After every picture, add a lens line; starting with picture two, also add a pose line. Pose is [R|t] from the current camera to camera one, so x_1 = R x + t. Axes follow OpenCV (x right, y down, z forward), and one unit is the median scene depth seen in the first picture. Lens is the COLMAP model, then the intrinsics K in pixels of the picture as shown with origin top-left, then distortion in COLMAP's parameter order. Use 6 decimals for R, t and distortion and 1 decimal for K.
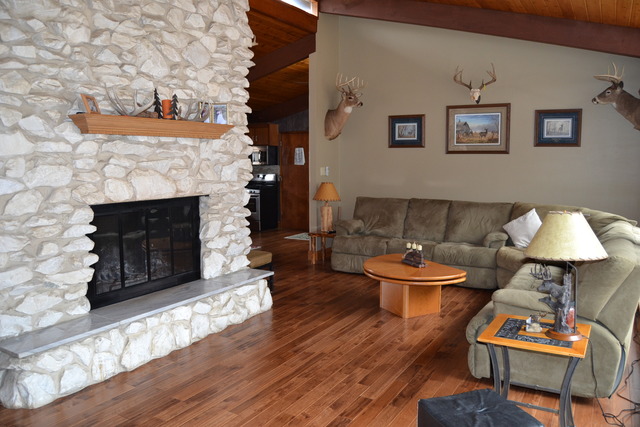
lens RADIAL K [[508.5, 0, 317.4], [0, 508.5, 211.6], [0, 0, 1]] dist [-0.076266, 0.009362]
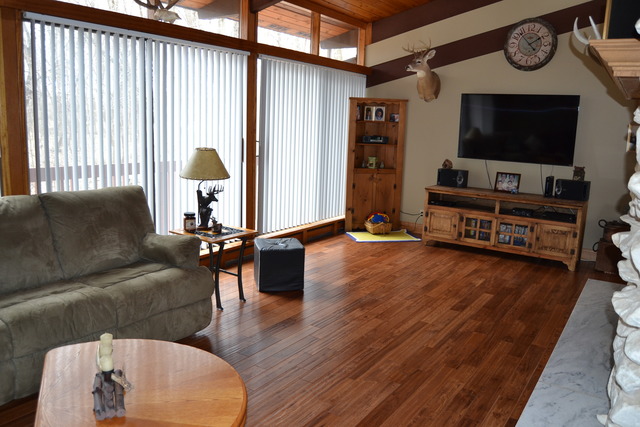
lens RADIAL K [[508.5, 0, 317.4], [0, 508.5, 211.6], [0, 0, 1]] dist [-0.076266, 0.009362]
pose [[-0.997444, -0.044599, 0.055819, 0.020429], [-0.027837, 0.962097, 0.271282, -0.099016], [-0.065802, 0.269035, -0.960880, 1.024991]]
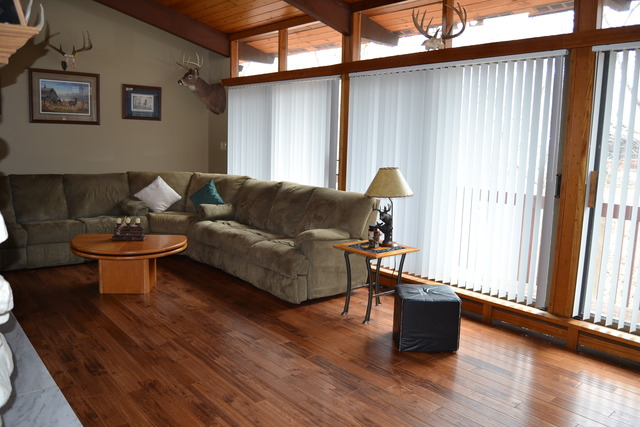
lens RADIAL K [[508.5, 0, 317.4], [0, 508.5, 211.6], [0, 0, 1]] dist [-0.076266, 0.009362]
pose [[0.333509, -0.117373, 0.935412, -0.452566], [0.067816, 0.992636, 0.100374, -0.014717], [-0.940304, 0.029961, 0.339013, 0.271177]]
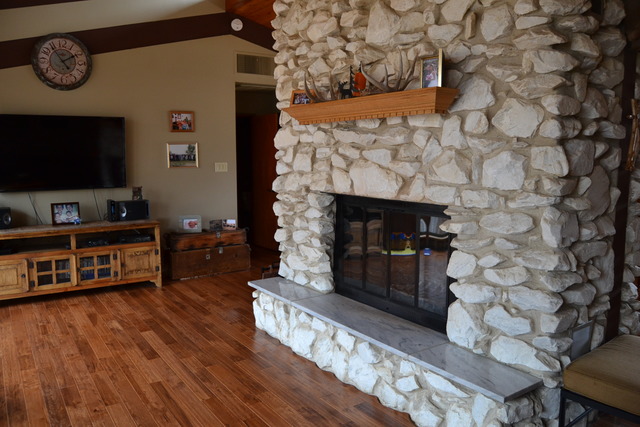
lens RADIAL K [[508.5, 0, 317.4], [0, 508.5, 211.6], [0, 0, 1]] dist [-0.076266, 0.009362]
pose [[-0.432241, 0.107078, -0.895378, 0.288999], [-0.088081, 0.983164, 0.160097, -0.080047], [0.897446, 0.148067, -0.415532, 0.807352]]
